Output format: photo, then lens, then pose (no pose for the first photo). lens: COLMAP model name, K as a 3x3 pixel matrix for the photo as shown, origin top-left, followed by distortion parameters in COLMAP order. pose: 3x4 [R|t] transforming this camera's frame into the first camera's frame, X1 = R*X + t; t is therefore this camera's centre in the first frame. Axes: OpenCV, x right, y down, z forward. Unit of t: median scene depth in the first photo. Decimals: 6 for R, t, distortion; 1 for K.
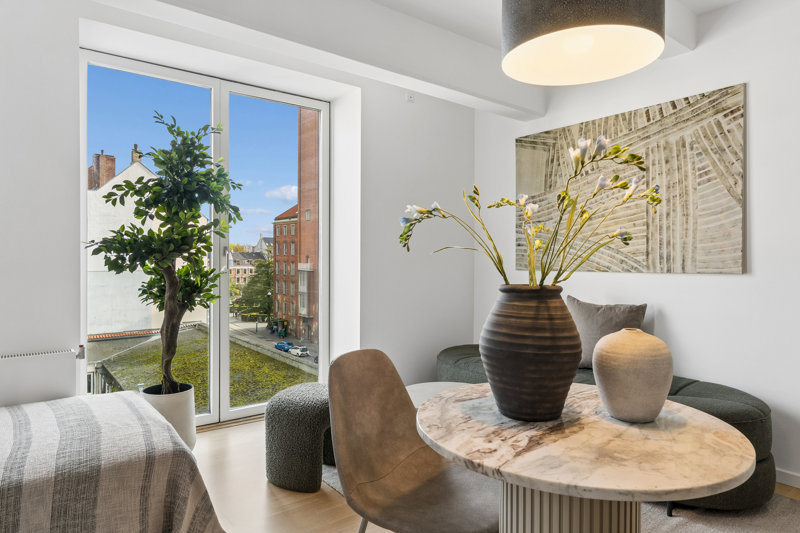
lens RADIAL K [[495.3, 0, 400.0], [0, 495.3, 266.5], [0, 0, 1]] dist [-0.003092, -0.000690]
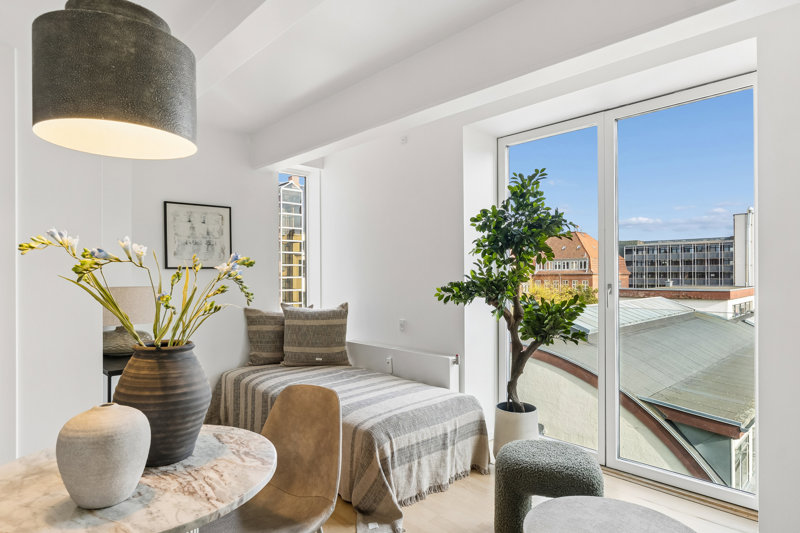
lens RADIAL K [[453.8, 0, 399.5], [0, 453.8, 276.5], [0, 0, 1]] dist [-0.000337, -0.000197]
pose [[0.097719, -0.004300, -0.995205, 0.576857], [-0.016761, 0.999842, -0.005966, -0.051000], [0.995073, 0.017264, 0.097631, 0.611990]]
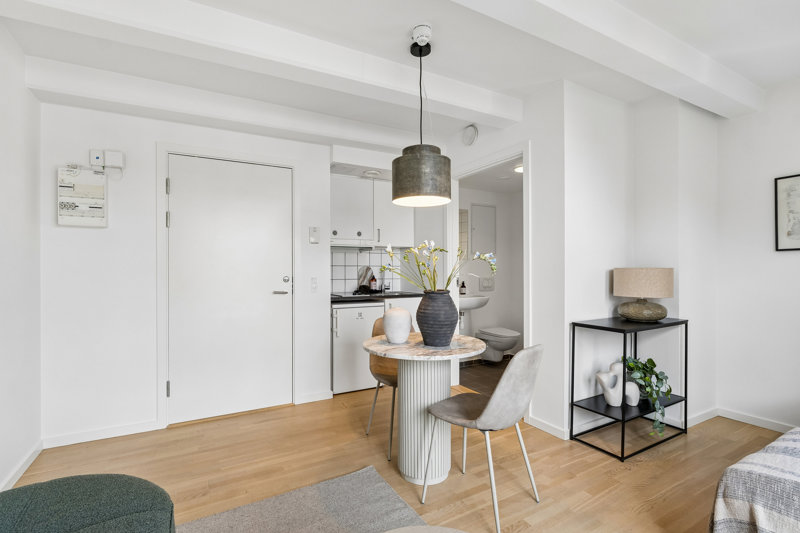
lens RADIAL K [[380.6, 0, 396.9], [0, 380.6, 269.5], [0, 0, 1]] dist [-0.002287, -0.000060]
pose [[-0.988728, -0.001627, 0.149714, 0.075939], [0.001808, 0.999738, 0.022801, -0.045087], [-0.149711, 0.022815, -0.988466, 1.210886]]
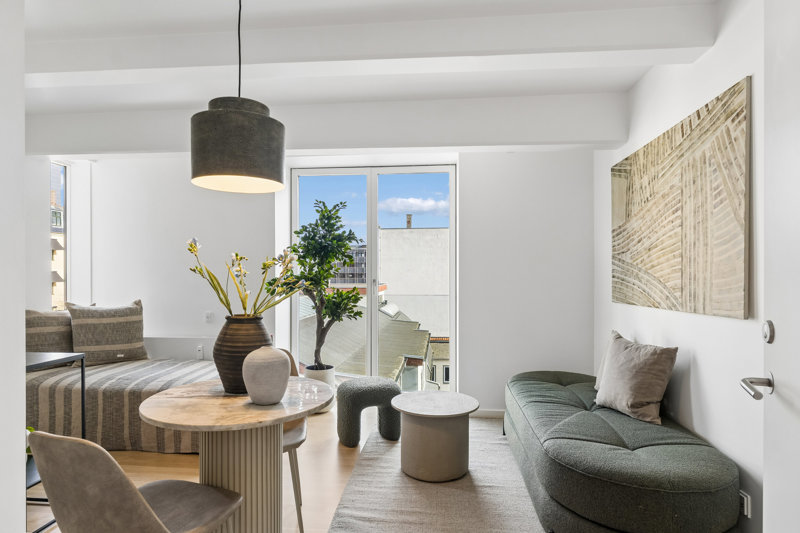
lens RADIAL K [[443.2, 0, 397.9], [0, 443.2, 279.4], [0, 0, 1]] dist [0.001853, 0.000400]
pose [[0.725363, 0.000467, -0.688367, 0.735508], [-0.009871, 0.999904, -0.009724, -0.033903], [0.688296, 0.013849, 0.725298, 0.104080]]
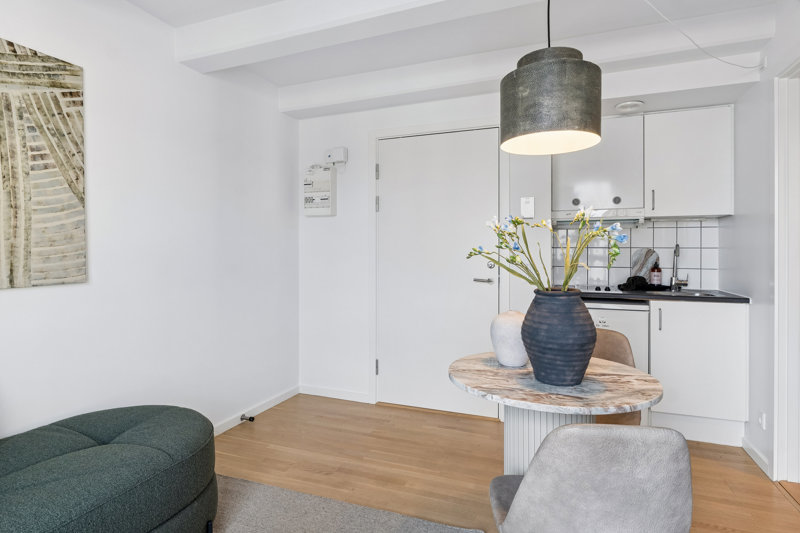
lens RADIAL K [[440.8, 0, 388.4], [0, 440.8, 251.1], [0, 0, 1]] dist [-0.002595, -0.000817]
pose [[-0.501098, -0.004453, 0.865379, -0.250517], [0.014689, 0.999799, 0.013650, -0.041764], [-0.865266, 0.019552, -0.500932, 0.874413]]
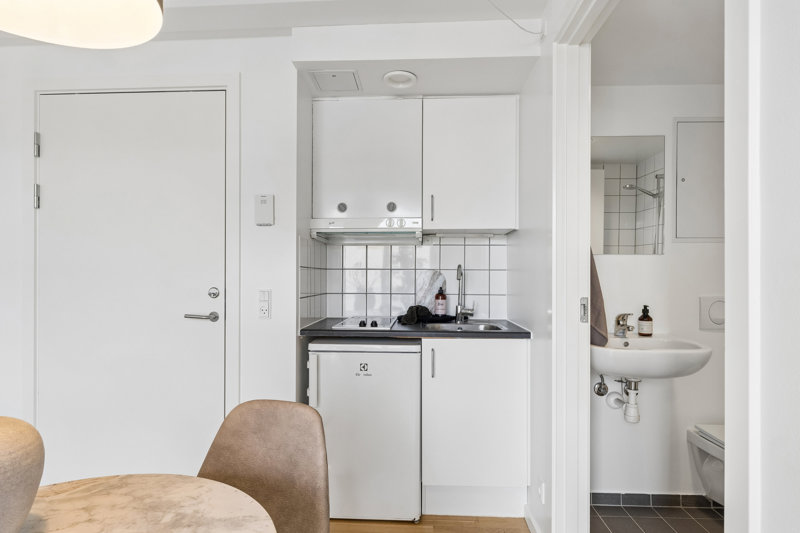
lens RADIAL K [[439.7, 0, 398.4], [0, 439.7, 275.5], [0, 0, 1]] dist [-0.000048, 0.000054]
pose [[-0.757008, -0.005931, 0.653379, -0.140989], [0.007888, 0.999803, 0.018215, -0.028980], [-0.653358, 0.018943, -0.756812, 0.445872]]
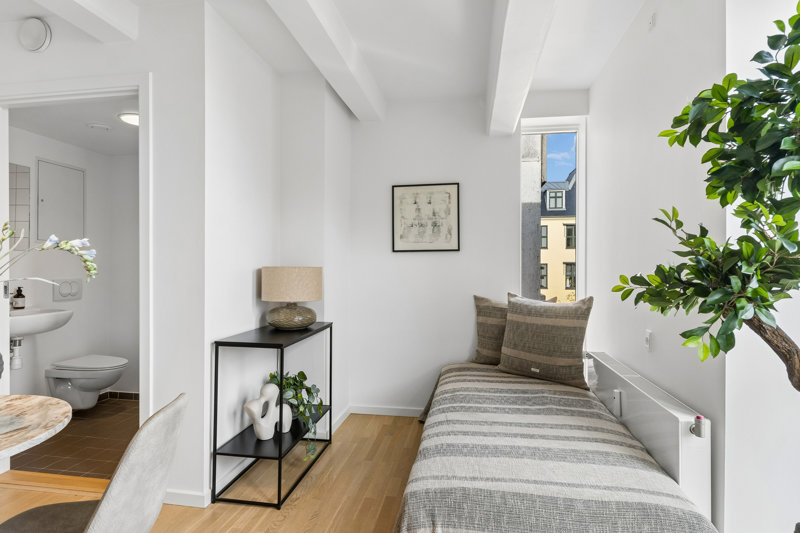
lens RADIAL K [[432.7, 0, 401.0], [0, 432.7, 269.6], [0, 0, 1]] dist [-0.001760, 0.000152]
pose [[-0.736092, -0.001979, -0.676879, 0.068332], [-0.021505, 0.999559, 0.020463, -0.044279], [0.676540, 0.029619, -0.735810, 1.012542]]
